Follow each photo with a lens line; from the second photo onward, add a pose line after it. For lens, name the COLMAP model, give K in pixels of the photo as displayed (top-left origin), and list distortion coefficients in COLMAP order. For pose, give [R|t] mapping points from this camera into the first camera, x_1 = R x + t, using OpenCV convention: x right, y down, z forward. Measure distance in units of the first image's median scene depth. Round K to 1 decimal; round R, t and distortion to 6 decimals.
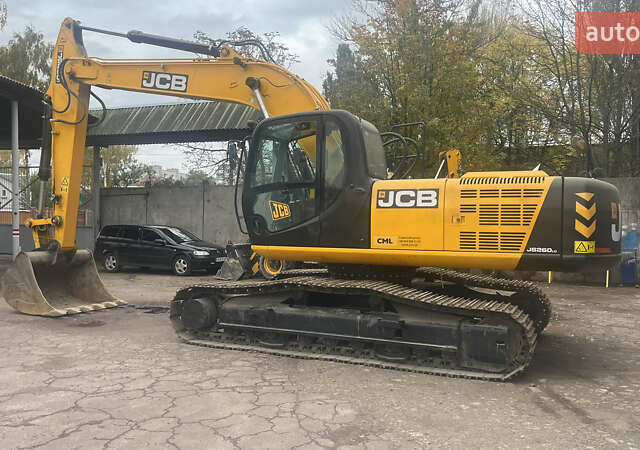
lens RADIAL K [[596.4, 0, 320.0], [0, 596.4, 225.0], [0, 0, 1]] dist [0.084399, -0.112123]
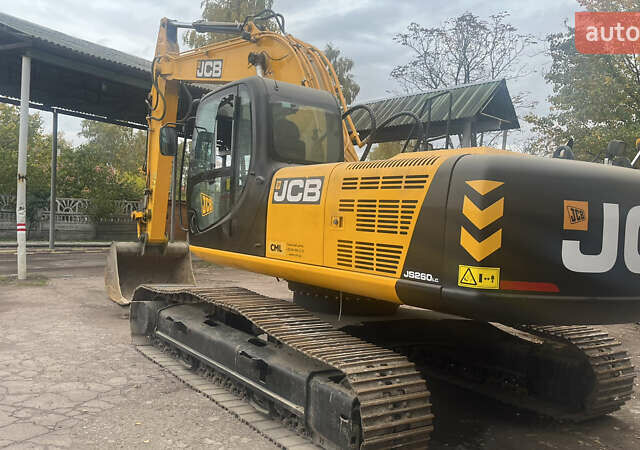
lens RADIAL K [[596.4, 0, 320.0], [0, 596.4, 225.0], [0, 0, 1]] dist [0.084399, -0.112123]
pose [[0.855792, 0.040735, -0.515713, 0.553242], [-0.046322, 0.998924, 0.002034, -0.005685], [0.515242, 0.022148, 0.856759, 0.410297]]
